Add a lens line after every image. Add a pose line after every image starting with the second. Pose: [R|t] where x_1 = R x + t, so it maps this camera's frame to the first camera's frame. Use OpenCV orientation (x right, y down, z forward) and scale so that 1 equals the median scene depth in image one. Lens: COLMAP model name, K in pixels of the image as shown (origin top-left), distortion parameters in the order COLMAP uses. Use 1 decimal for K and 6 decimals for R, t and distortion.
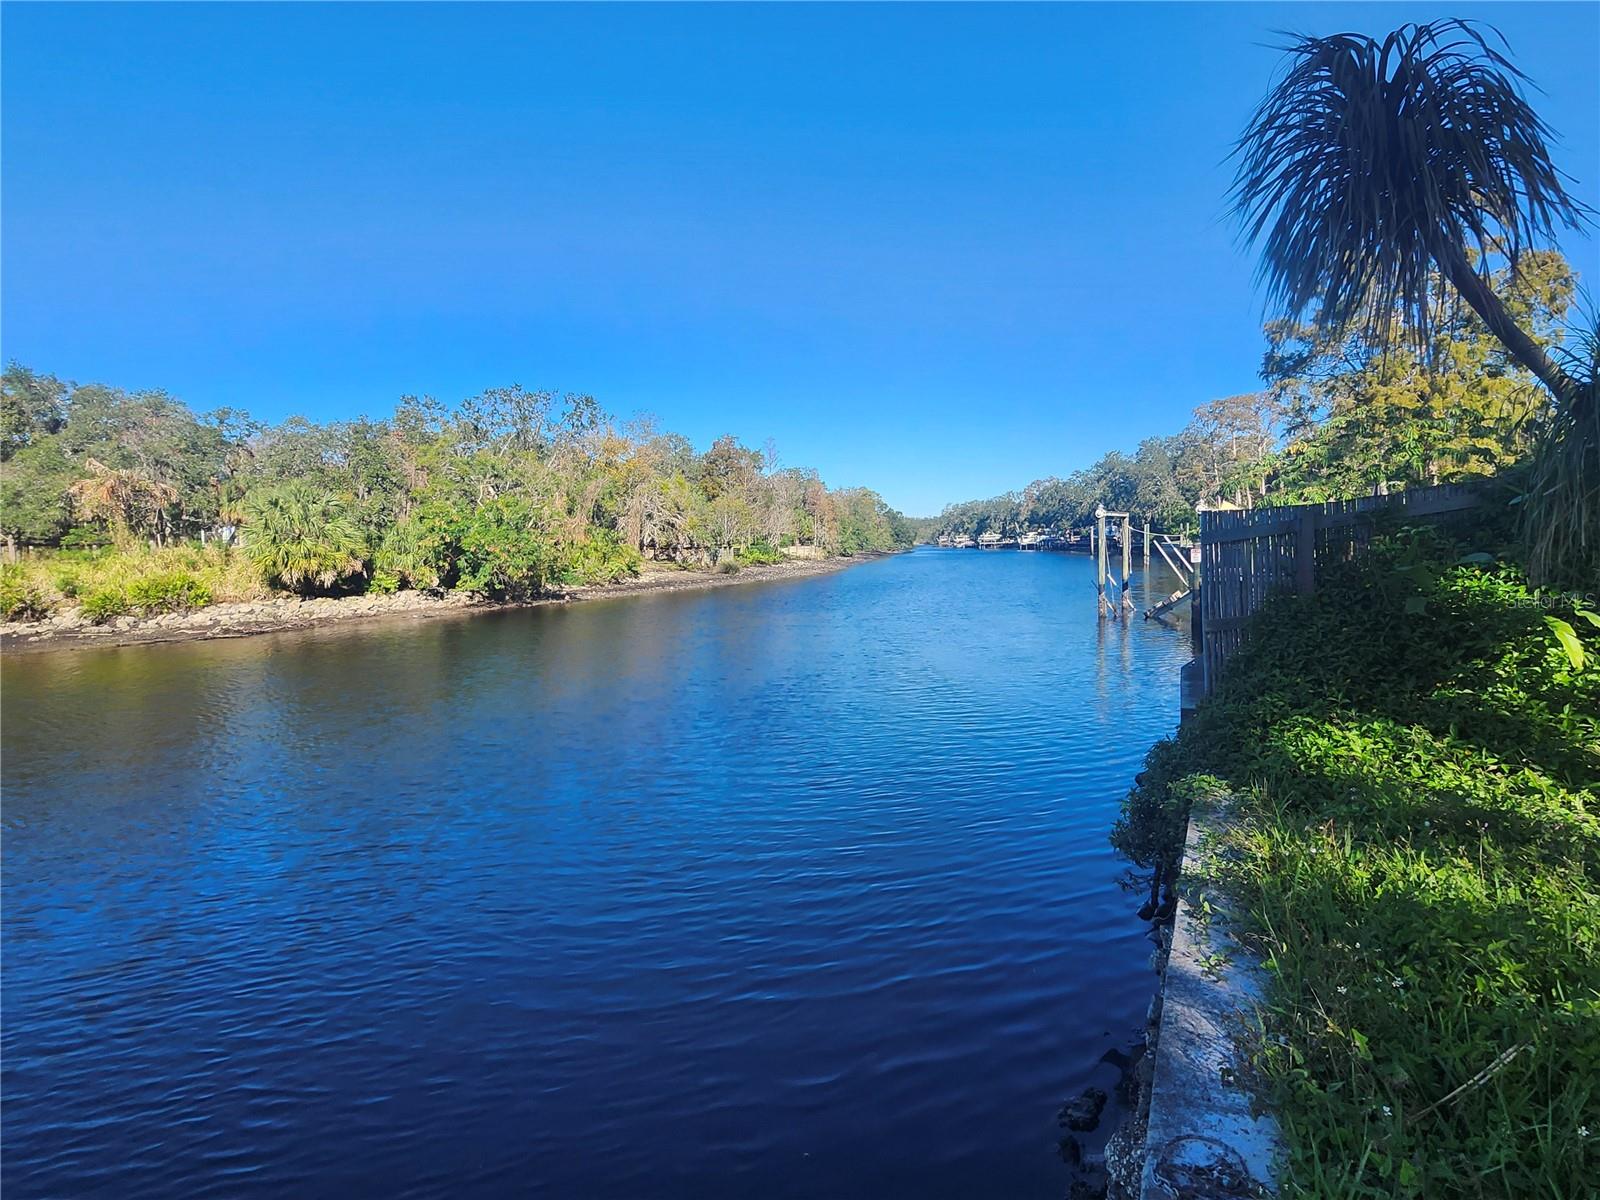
lens RADIAL K [[785.9, 0, 822.0], [0, 785.9, 571.7], [0, 0, 1]] dist [0.005619, -0.002953]
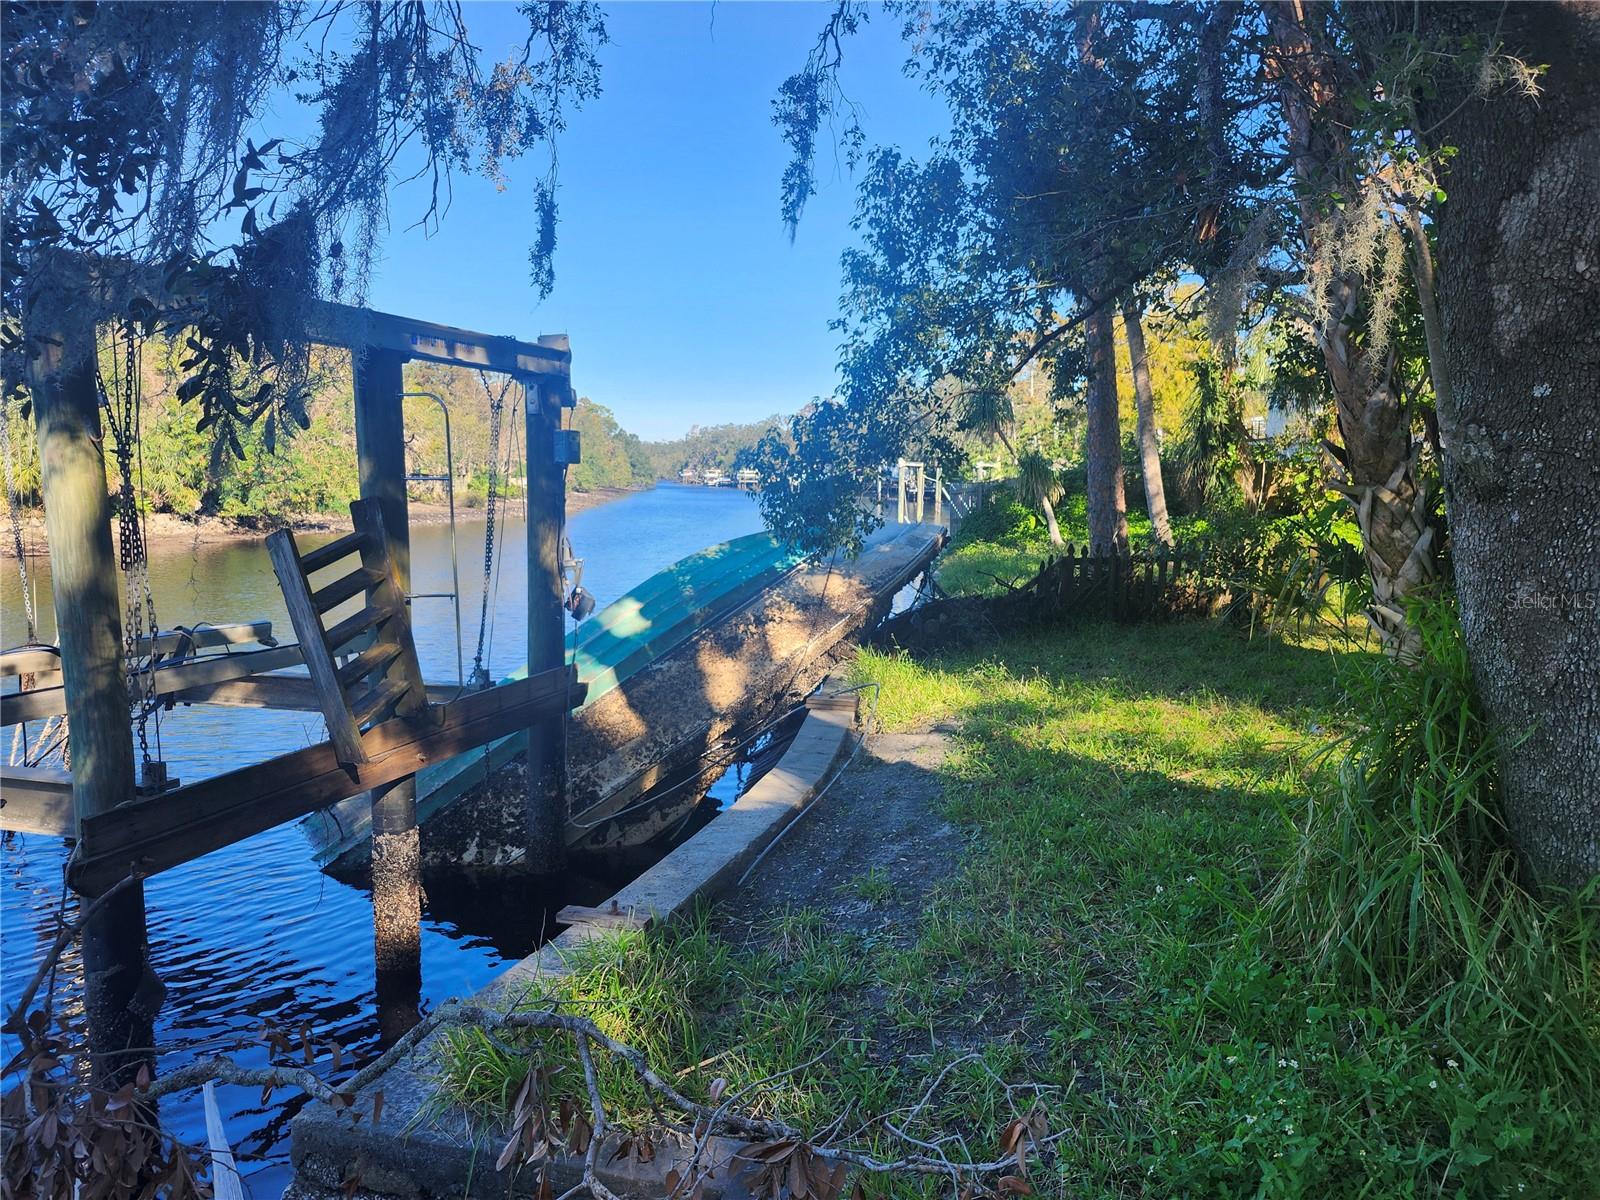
lens RADIAL K [[1097.8, 0, 803.4], [0, 1097.8, 595.6], [0, 0, 1]] dist [0.113572, -0.140254]
pose [[0.962714, 0.011645, 0.270271, -0.145075], [-0.030966, 0.997250, 0.067336, 0.006705], [-0.268744, -0.073194, 0.960427, -0.344360]]
